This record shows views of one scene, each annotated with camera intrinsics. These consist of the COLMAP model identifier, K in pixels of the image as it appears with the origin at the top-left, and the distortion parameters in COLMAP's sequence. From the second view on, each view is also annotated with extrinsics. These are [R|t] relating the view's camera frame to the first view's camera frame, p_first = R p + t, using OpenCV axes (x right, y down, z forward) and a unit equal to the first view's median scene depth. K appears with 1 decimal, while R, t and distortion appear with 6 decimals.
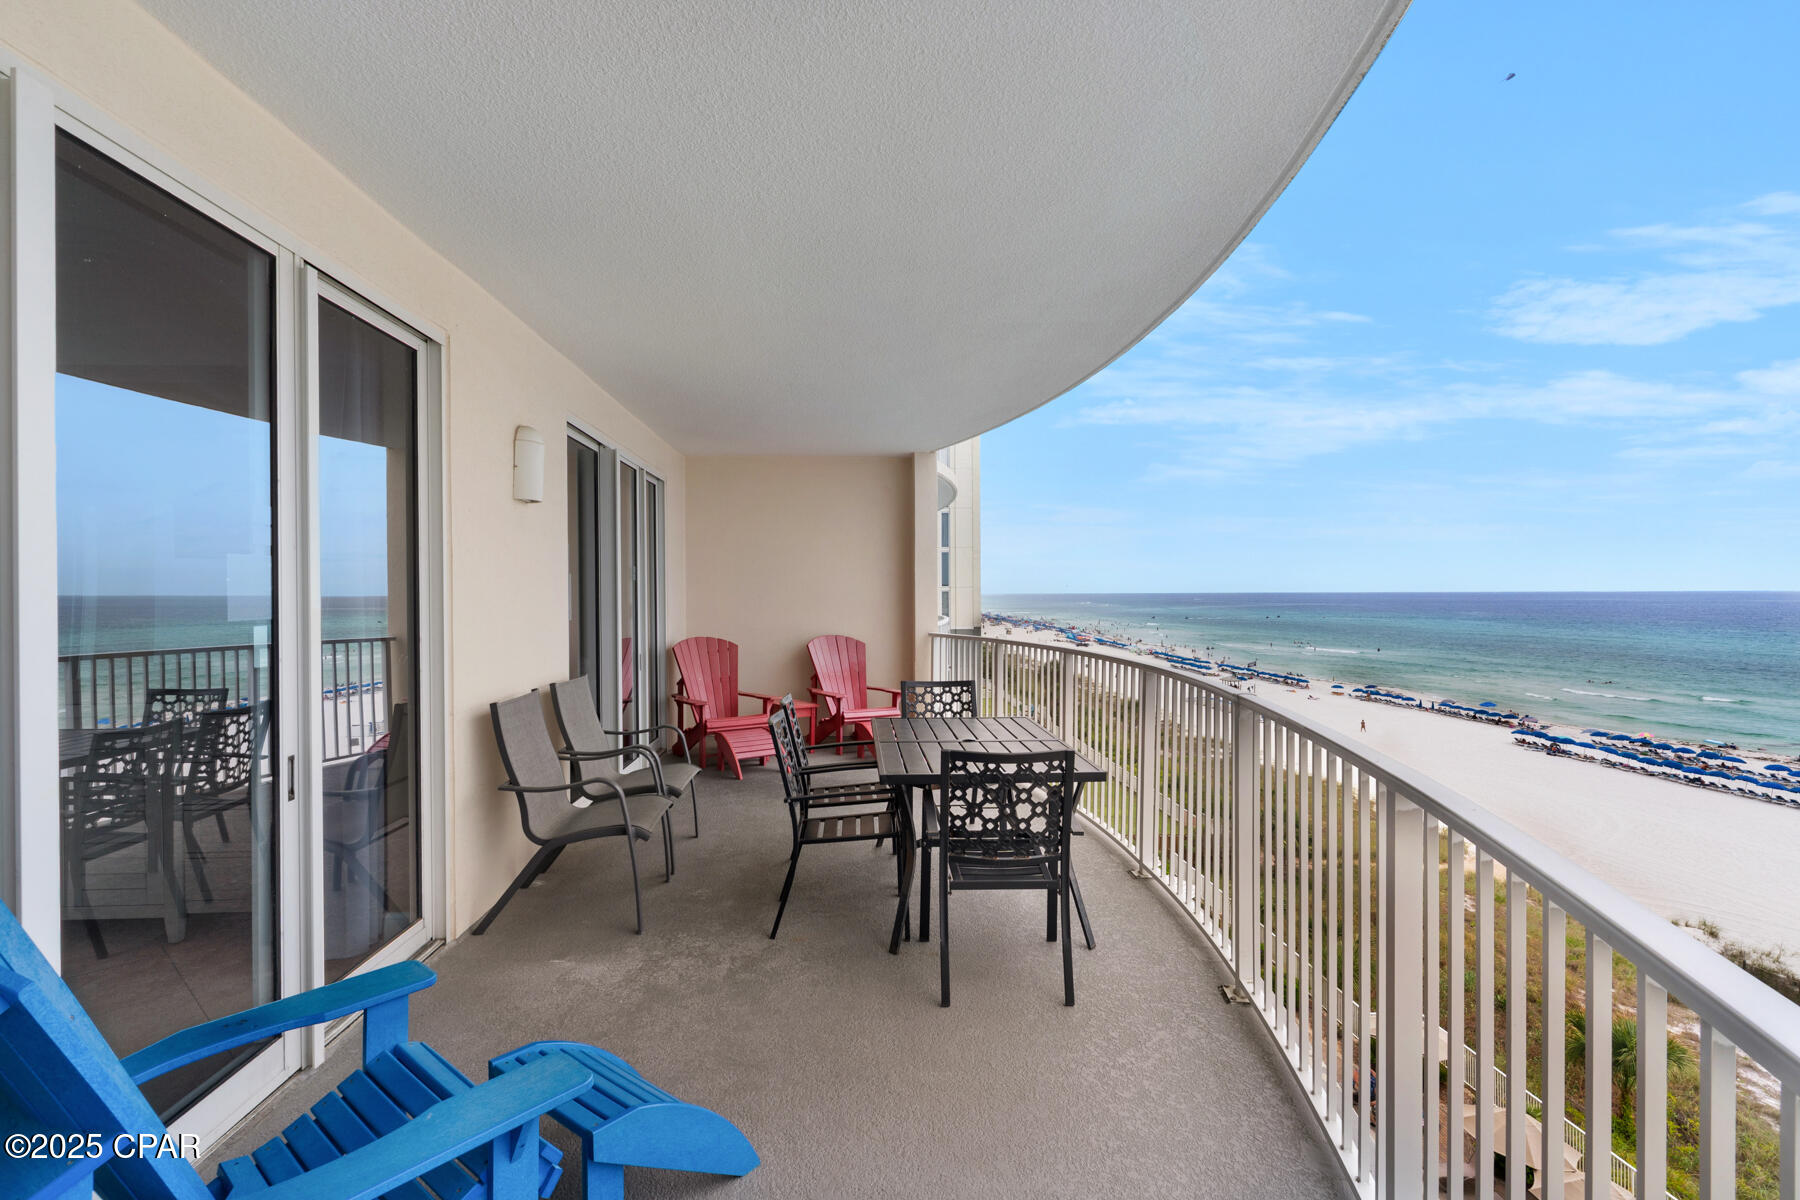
lens RADIAL K [[867.8, 0, 886.9], [0, 867.8, 610.7], [0, 0, 1]] dist [0.005368, -0.001384]
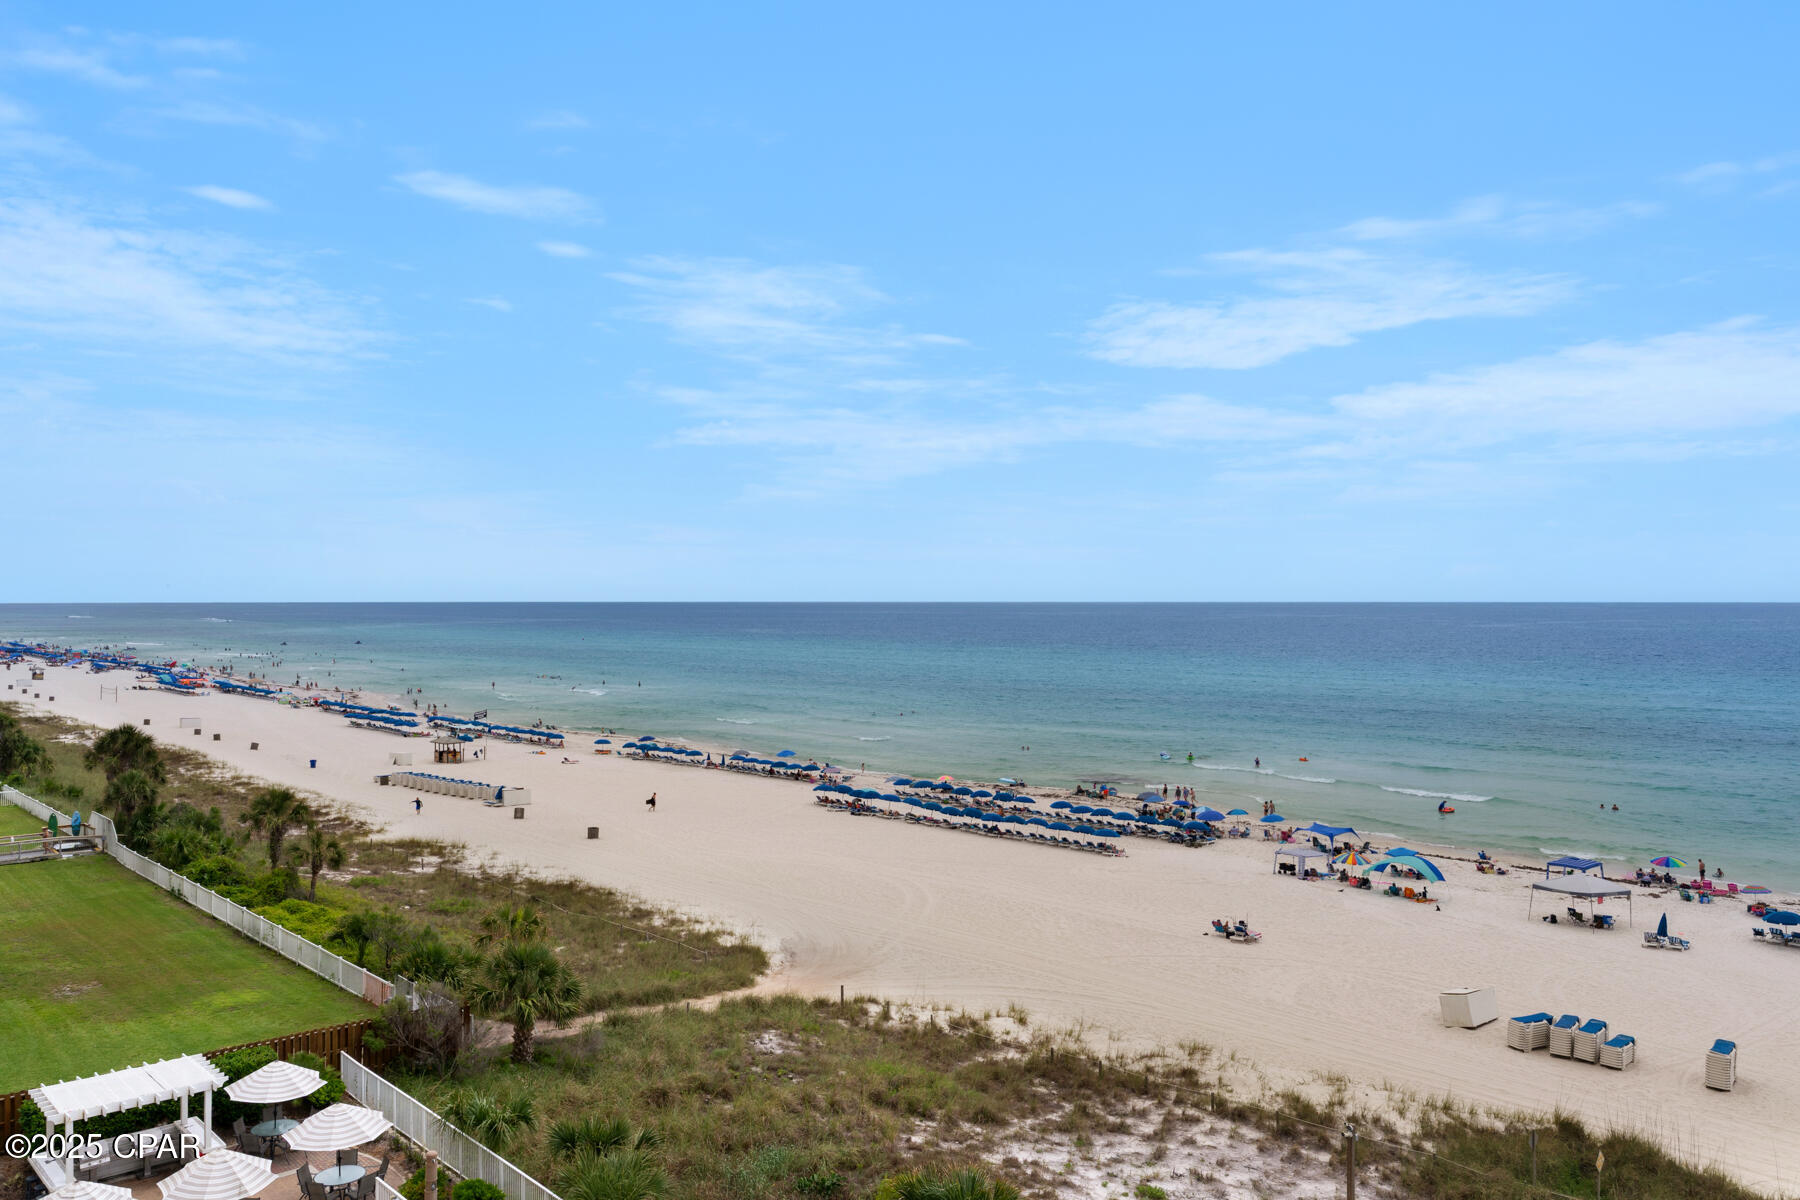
lens RADIAL K [[1352.0, 0, 903.7], [0, 1352.0, 590.3], [0, 0, 1]] dist [0.003704, -0.003259]
pose [[0.765085, 0.009899, 0.643853, 0.050651], [0.009587, 0.999596, -0.026760, 0.000421], [-0.643858, 0.026646, 0.764681, 0.108241]]
